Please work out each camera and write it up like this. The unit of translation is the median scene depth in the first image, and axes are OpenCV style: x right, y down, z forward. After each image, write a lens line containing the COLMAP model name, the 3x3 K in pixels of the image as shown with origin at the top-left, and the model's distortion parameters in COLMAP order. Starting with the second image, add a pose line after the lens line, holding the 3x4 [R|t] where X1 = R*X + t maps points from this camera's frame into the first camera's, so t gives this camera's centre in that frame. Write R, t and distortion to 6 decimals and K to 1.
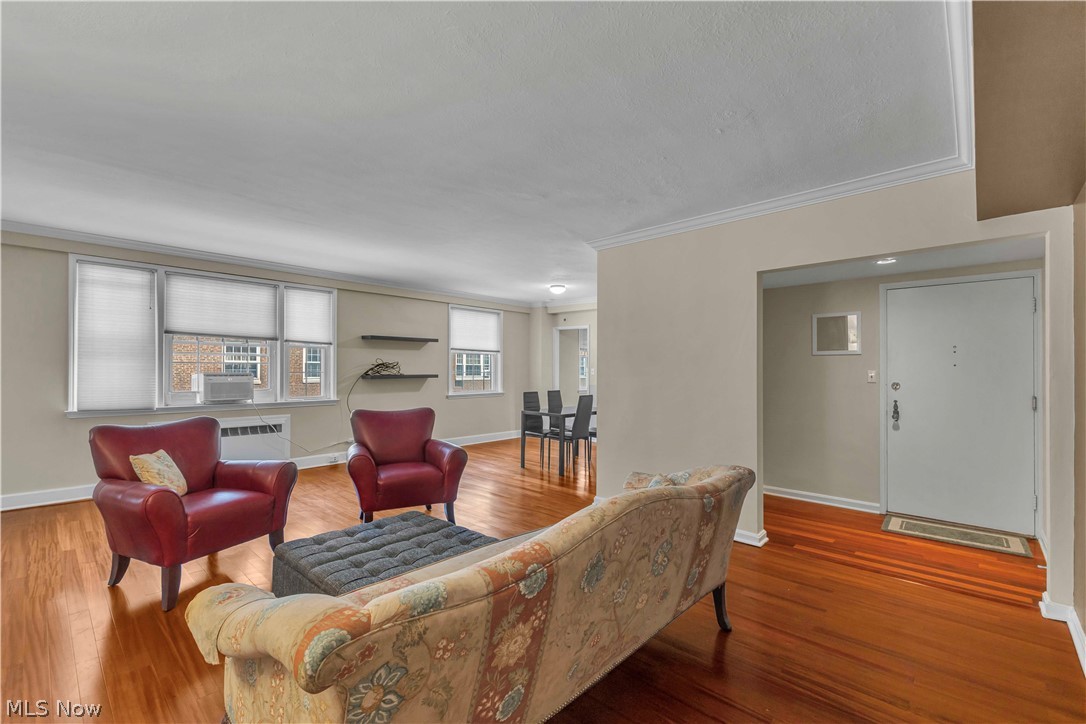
lens RADIAL K [[467.2, 0, 547.6], [0, 467.2, 365.5], [0, 0, 1]] dist [0.011387, -0.000509]
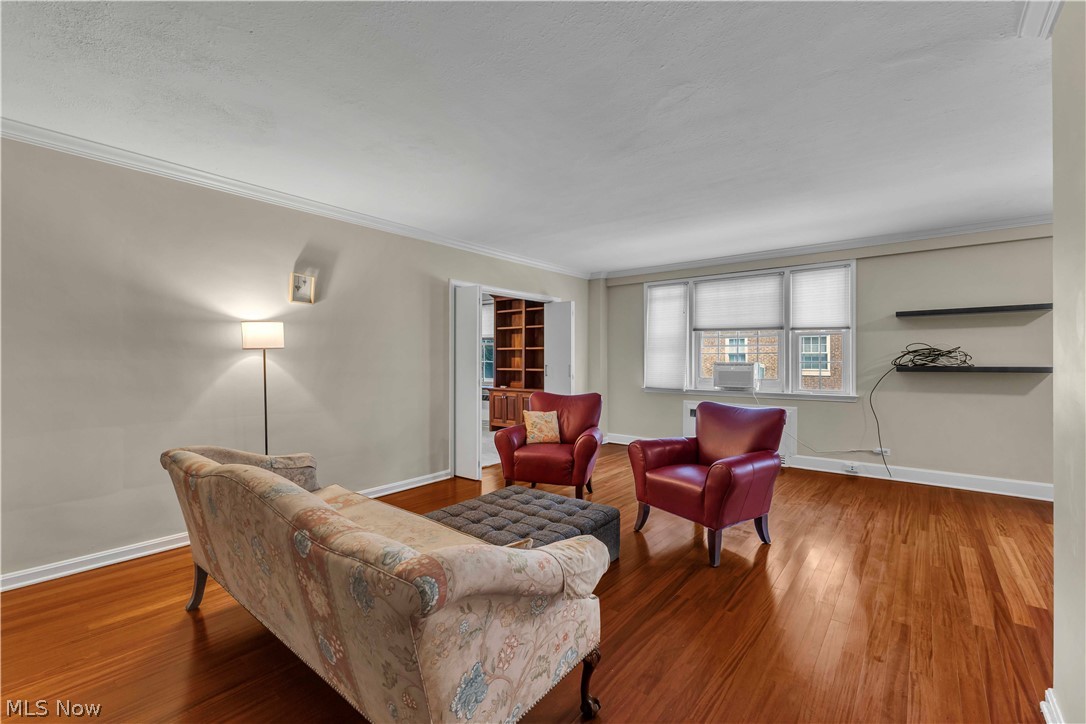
lens RADIAL K [[467.2, 0, 547.0], [0, 467.2, 359.8], [0, 0, 1]] dist [0.011387, -0.000509]
pose [[0.071653, -0.007385, -0.997402, 0.351239], [0.007042, 0.999951, -0.006897, 0.013068], [0.997405, -0.006530, 0.071702, 0.445302]]
